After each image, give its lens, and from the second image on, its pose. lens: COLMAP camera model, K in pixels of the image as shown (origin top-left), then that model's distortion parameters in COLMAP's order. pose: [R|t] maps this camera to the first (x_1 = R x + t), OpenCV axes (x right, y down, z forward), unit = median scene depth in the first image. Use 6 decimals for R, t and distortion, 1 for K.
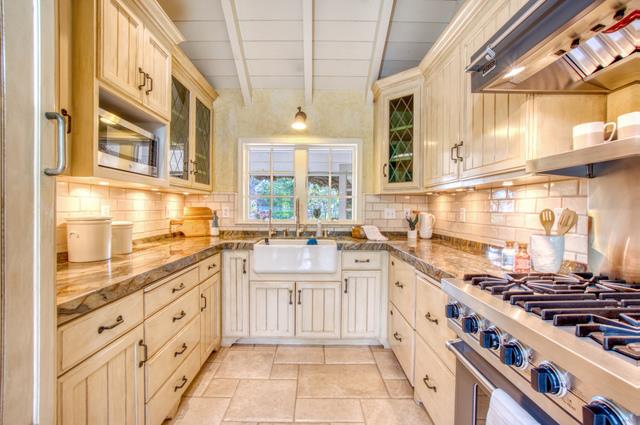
lens RADIAL K [[281.8, 0, 317.1], [0, 281.8, 208.9], [0, 0, 1]] dist [-0.054415, 0.020533]
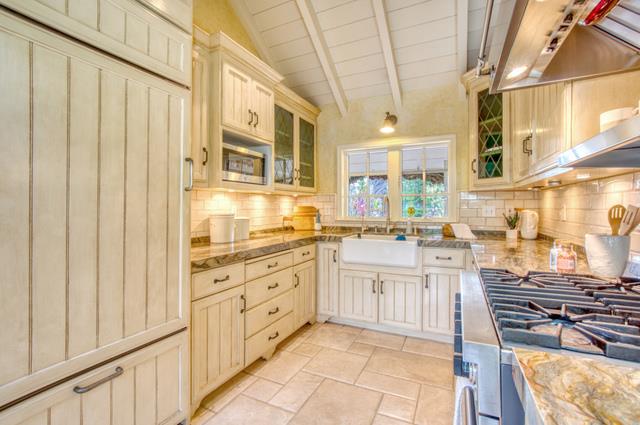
lens RADIAL K [[284.9, 0, 321.4], [0, 284.9, 203.5], [0, 0, 1]] dist [-0.042606, 0.000093]
pose [[0.903298, -0.014100, -0.428782, 0.202516], [0.008591, 0.999854, -0.014780, 0.000670], [0.428927, 0.009667, 0.903287, -0.106362]]
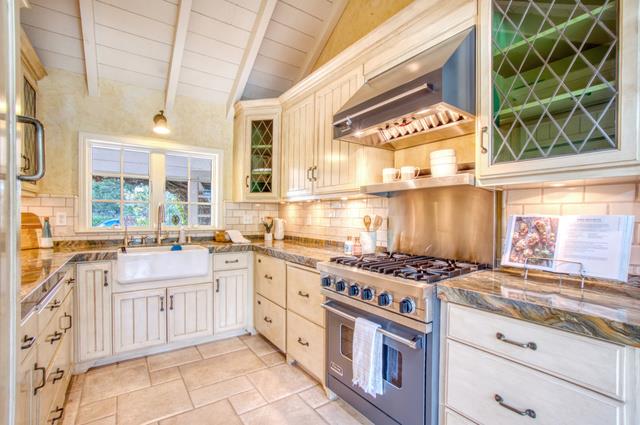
lens RADIAL K [[280.9, 0, 313.3], [0, 280.9, 214.2], [0, 0, 1]] dist [-0.056292, 0.021861]
pose [[0.833538, 0.001632, 0.552459, -0.185347], [-0.000929, 0.999998, -0.001552, -0.002218], [-0.552461, 0.000781, 0.833539, -0.110831]]
